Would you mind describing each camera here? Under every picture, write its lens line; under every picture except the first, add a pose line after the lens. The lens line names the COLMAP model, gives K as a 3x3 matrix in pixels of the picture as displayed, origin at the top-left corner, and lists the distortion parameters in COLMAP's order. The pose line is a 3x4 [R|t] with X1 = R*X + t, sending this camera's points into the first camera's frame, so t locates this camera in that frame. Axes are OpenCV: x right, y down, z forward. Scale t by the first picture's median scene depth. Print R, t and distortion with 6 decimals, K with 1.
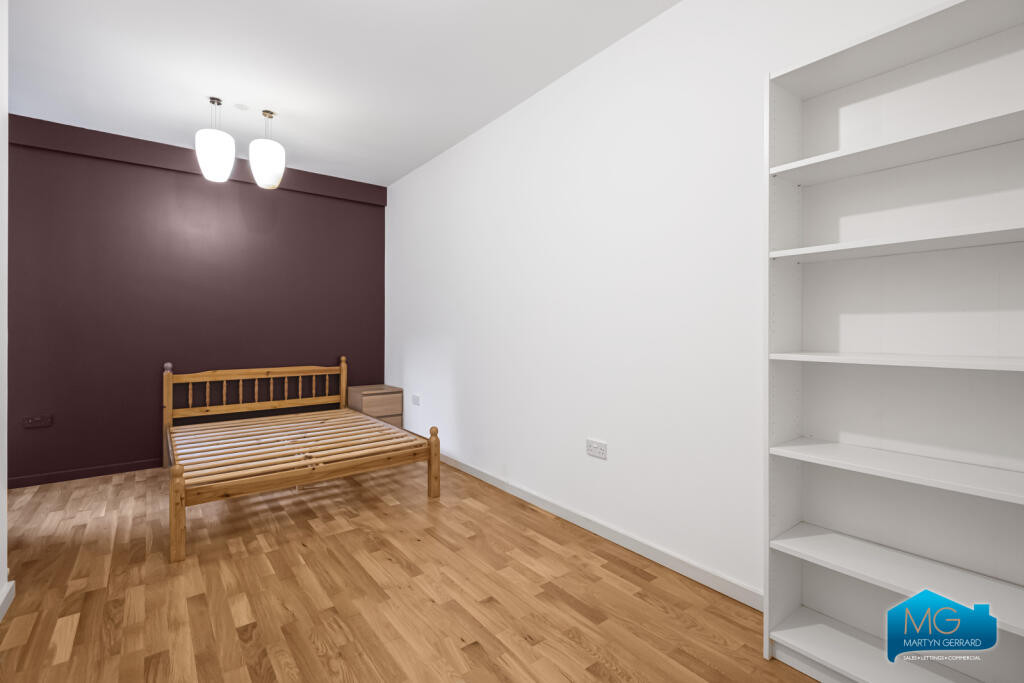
lens RADIAL K [[471.4, 0, 511.5], [0, 471.4, 335.5], [0, 0, 1]] dist [-0.001304, -0.000171]
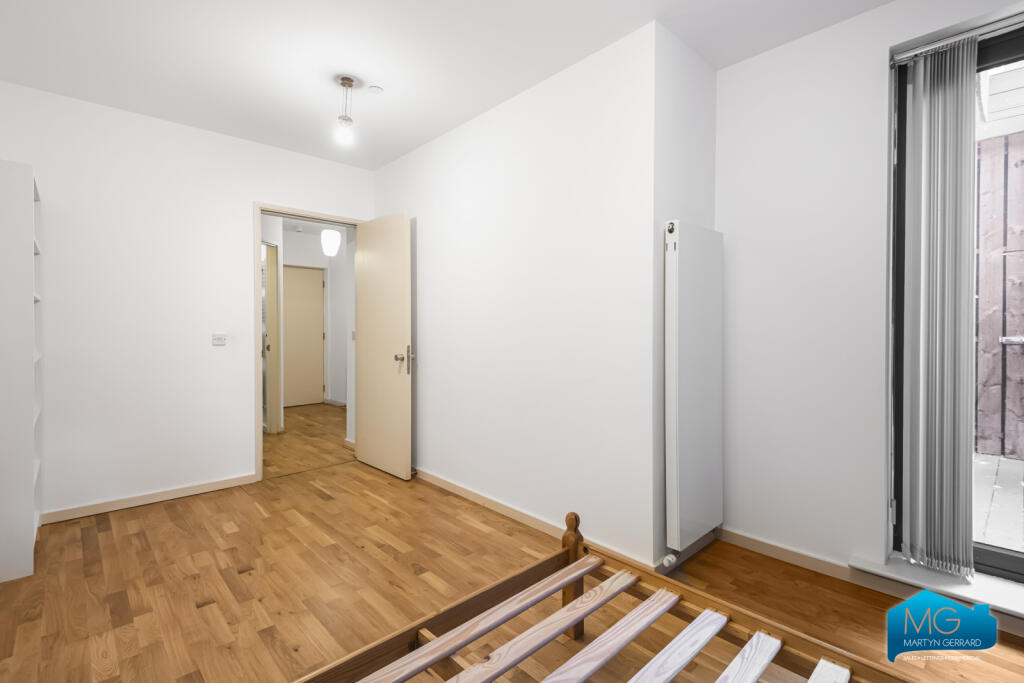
lens RADIAL K [[471.4, 0, 512.8], [0, 471.4, 335.2], [0, 0, 1]] dist [-0.001304, -0.000171]
pose [[-0.994923, 0.004122, -0.100550, -0.642577], [0.000040, 0.999177, 0.040564, -0.074623], [0.100635, 0.040354, -0.994105, 2.139337]]
